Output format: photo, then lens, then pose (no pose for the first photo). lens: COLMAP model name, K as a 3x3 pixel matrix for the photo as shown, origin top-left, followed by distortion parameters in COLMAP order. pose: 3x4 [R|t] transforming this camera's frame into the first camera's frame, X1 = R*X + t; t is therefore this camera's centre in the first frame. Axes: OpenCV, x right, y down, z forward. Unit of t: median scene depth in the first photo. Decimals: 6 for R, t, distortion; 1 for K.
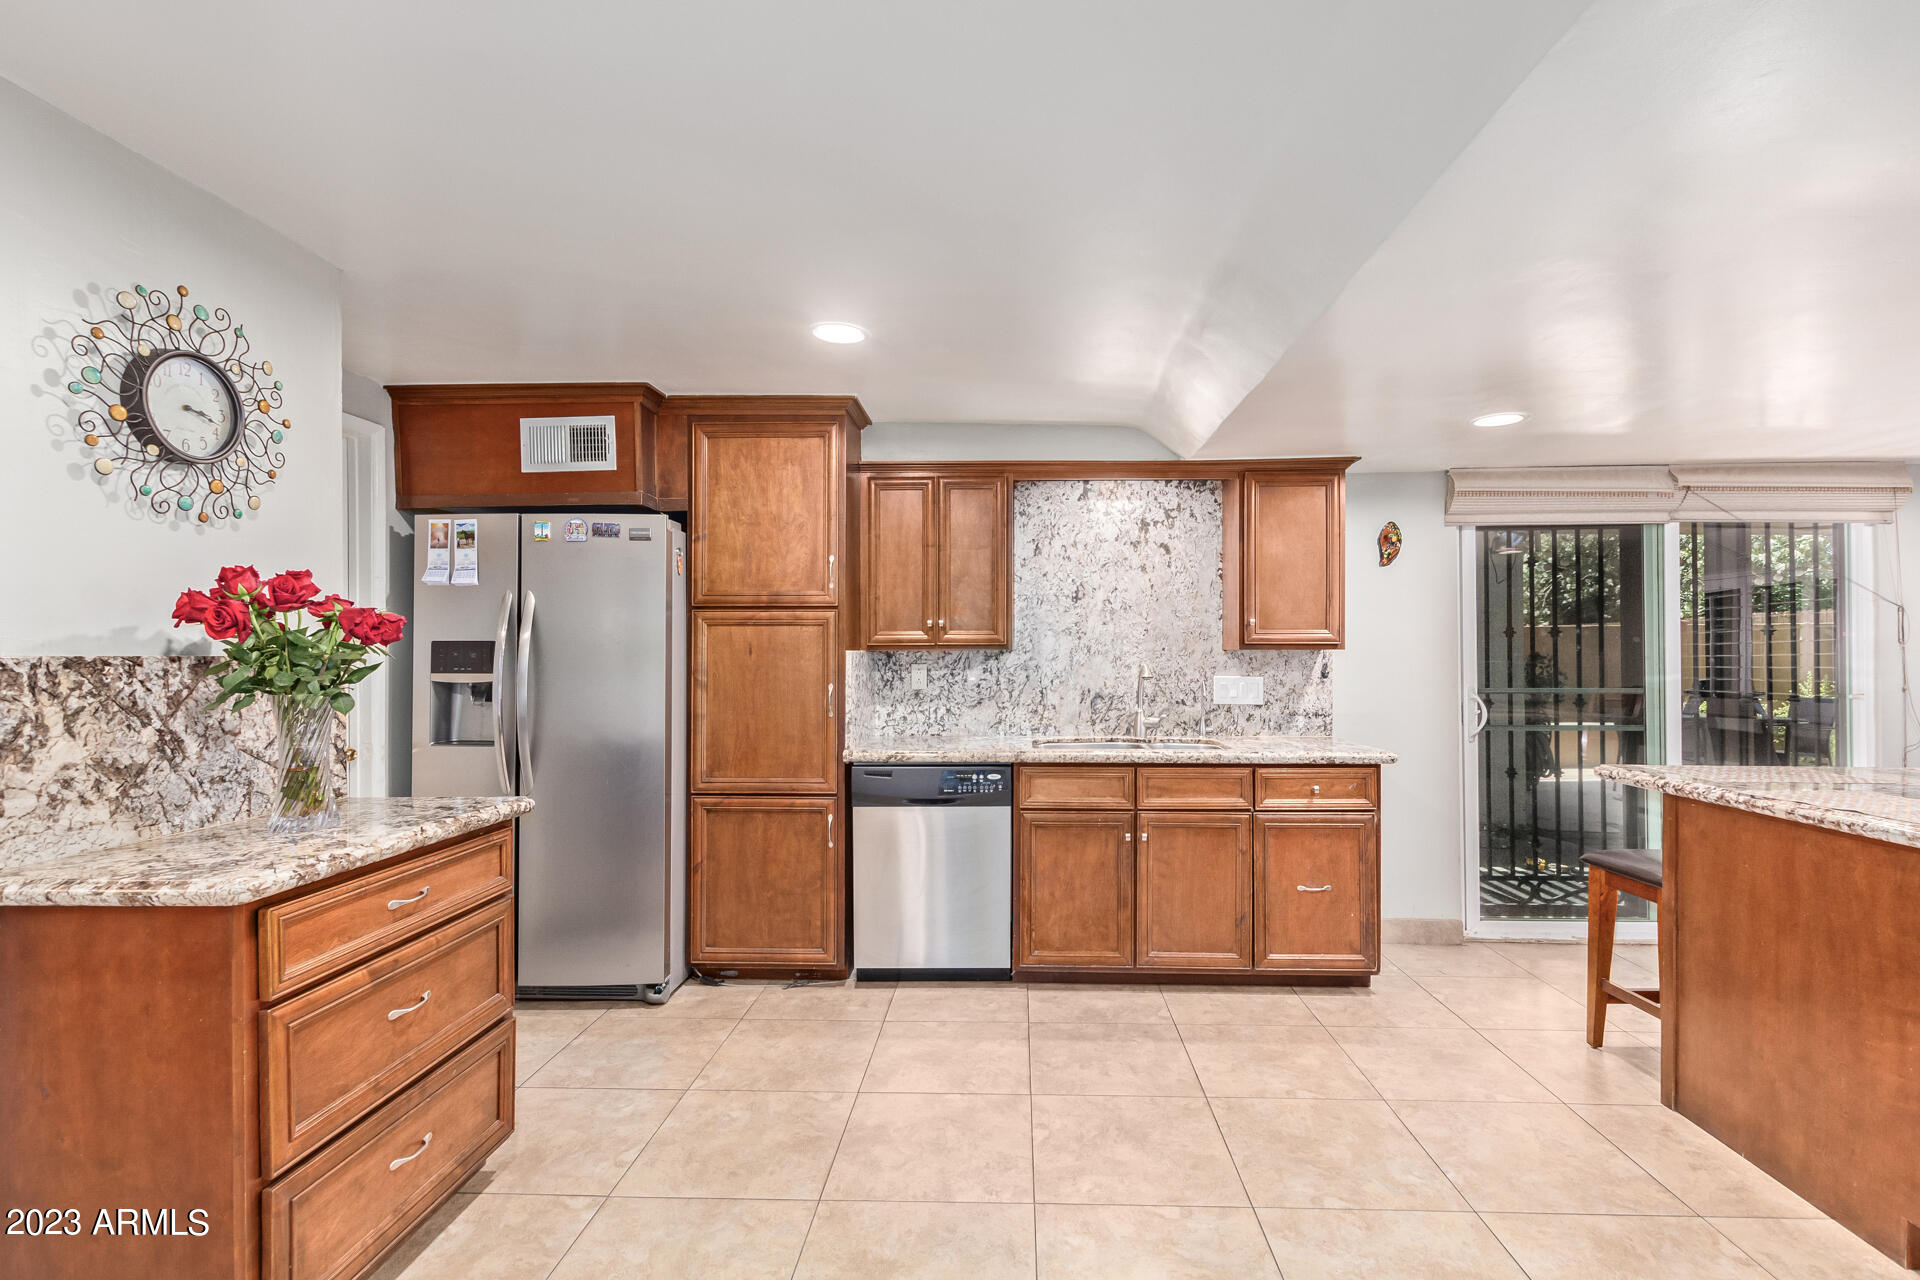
lens RADIAL K [[885.8, 0, 985.2], [0, 885.8, 650.4], [0, 0, 1]] dist [0.013323, -0.005575]
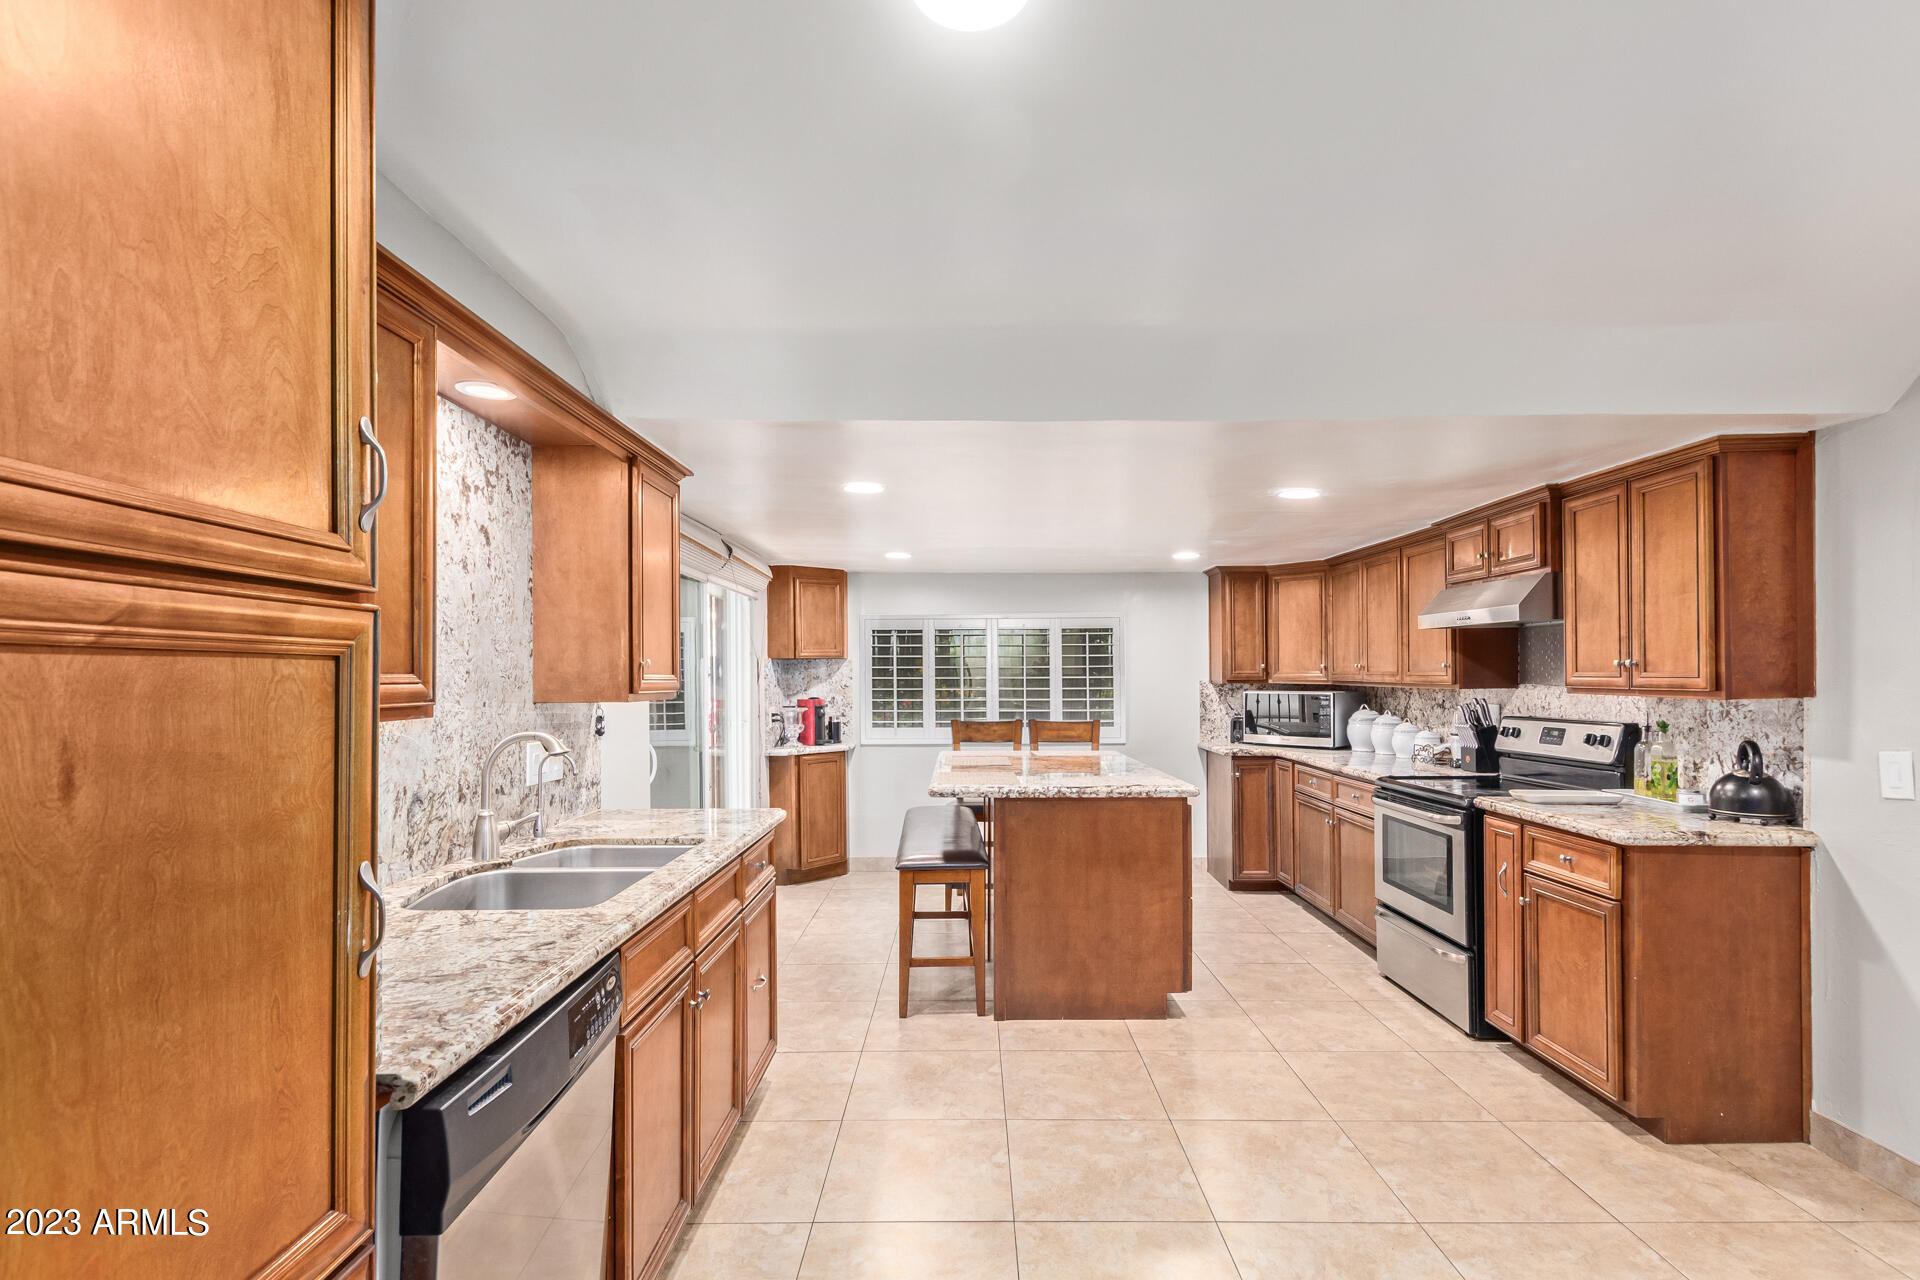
lens RADIAL K [[885.8, 0, 969.5], [0, 885.8, 674.4], [0, 0, 1]] dist [0.013323, -0.005575]
pose [[-0.033773, 0.003546, 0.999423, -0.468496], [0.000920, 0.999993, -0.003517, -0.021997], [-0.999429, 0.000801, -0.033776, 0.808577]]
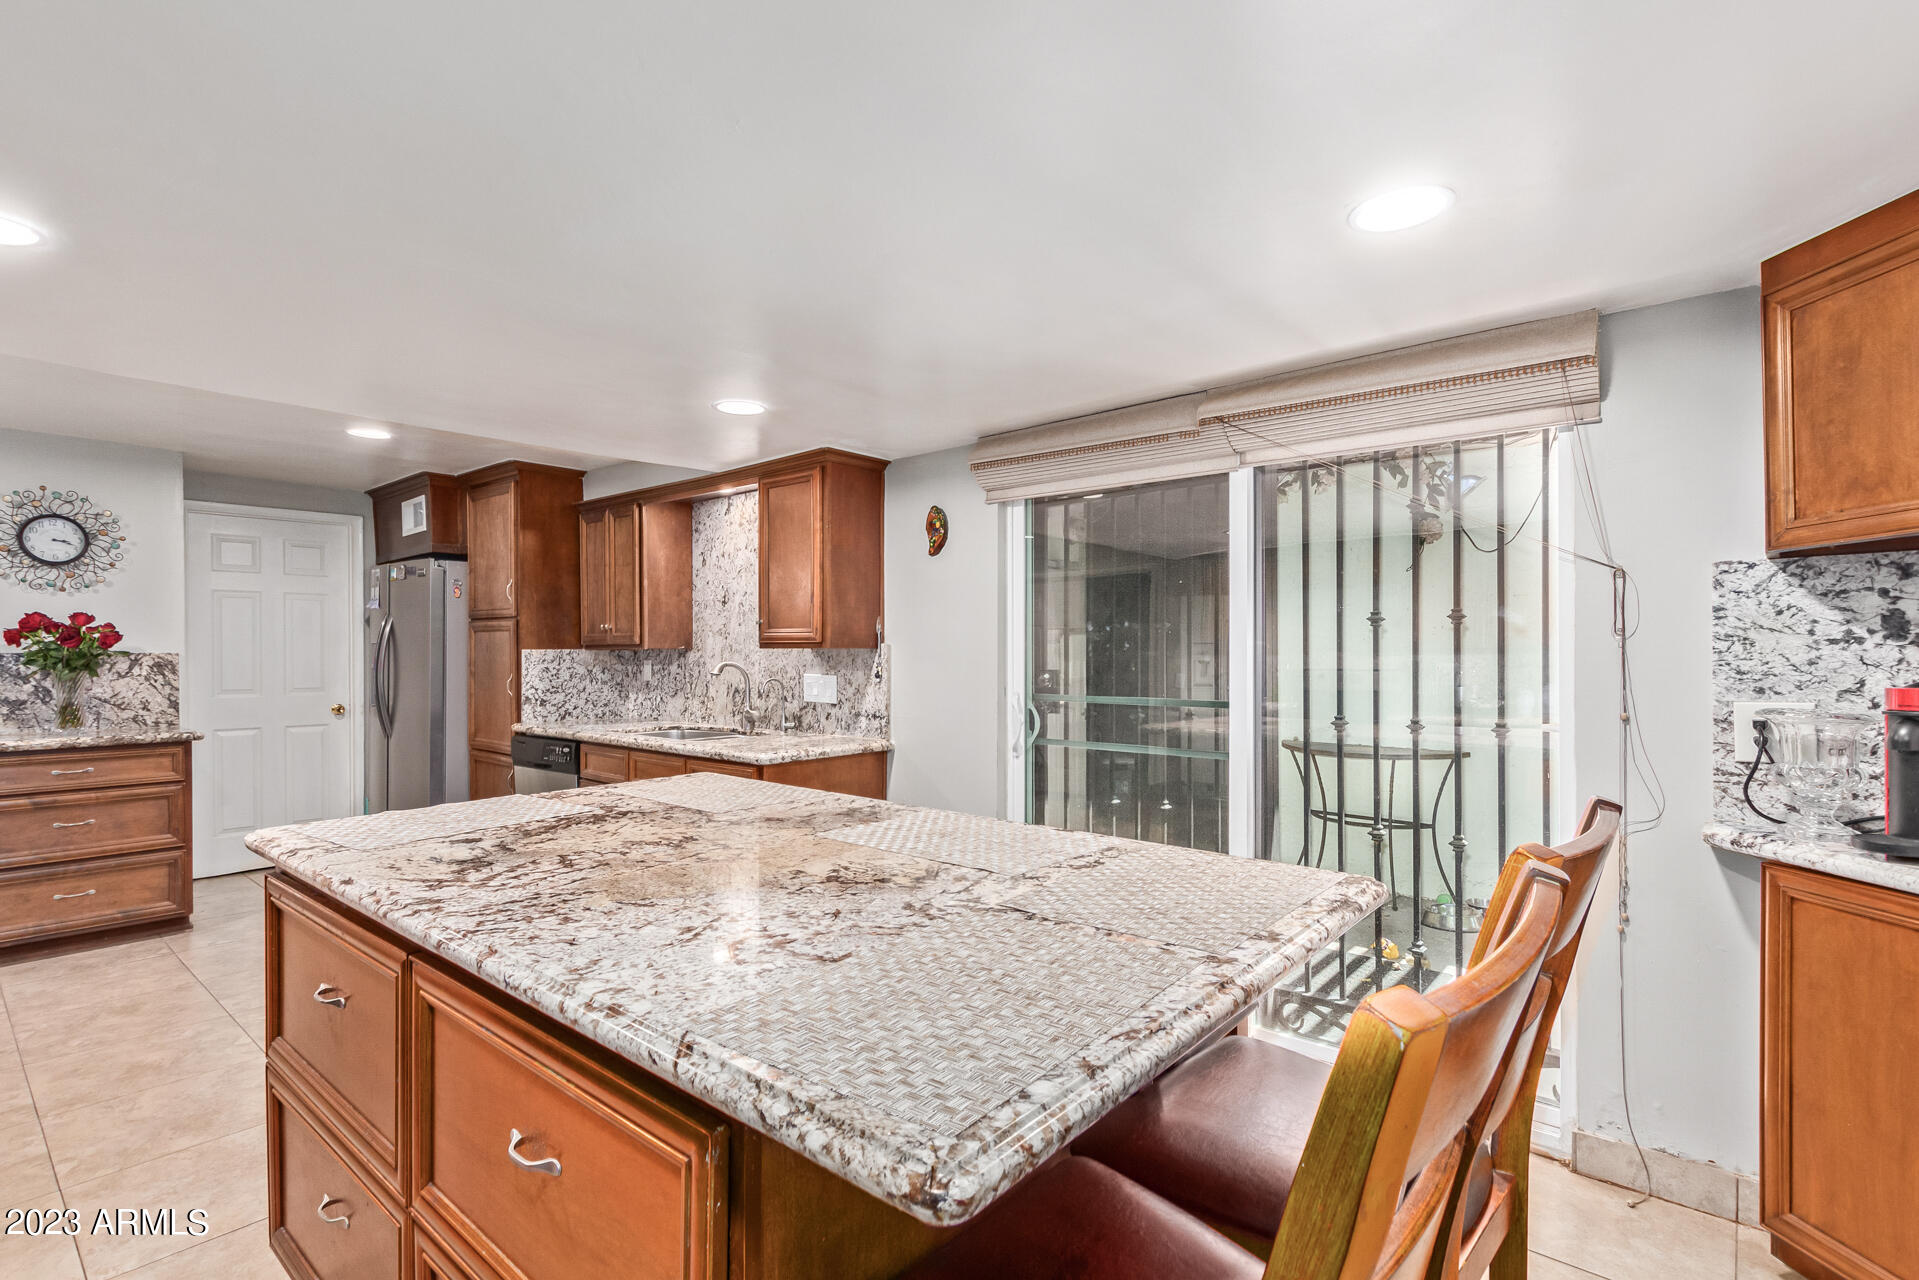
lens RADIAL K [[885.3, 0, 962.2], [0, 885.3, 654.0], [0, 0, 1]] dist [0.013323, -0.005575]
pose [[0.784155, 0.003246, -0.620557, 1.201621], [0.001825, 0.999970, 0.007536, -0.001852], [0.620563, -0.007042, 0.784125, 0.358898]]
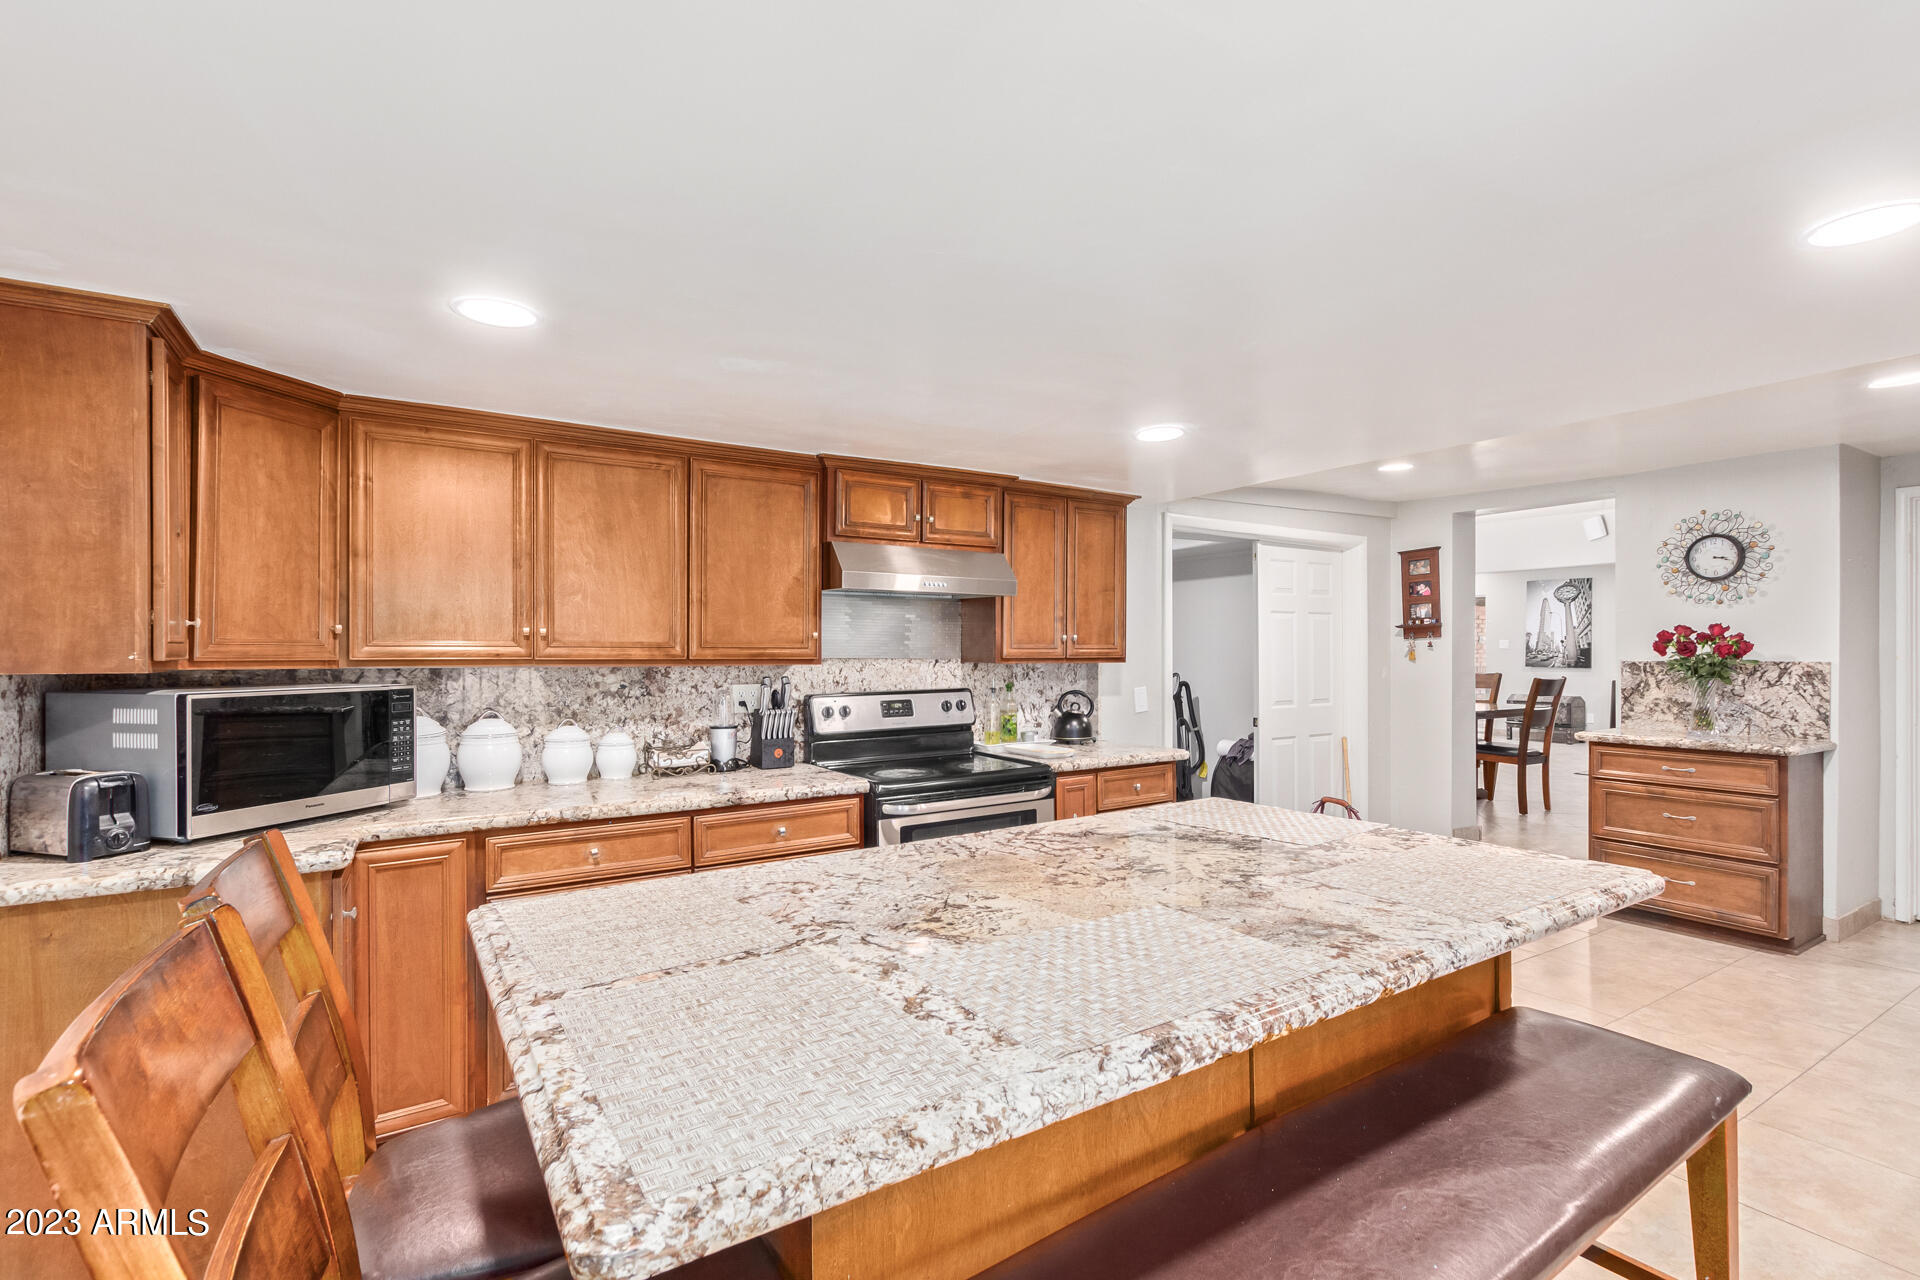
lens RADIAL K [[885.8, 0, 975.0], [0, 885.8, 657.0], [0, 0, 1]] dist [0.013323, -0.005575]
pose [[-0.811174, 0.008876, -0.584738, 1.146136], [0.006606, 0.999960, 0.006014, -0.017325], [0.584768, 0.001016, -0.811200, 0.964029]]
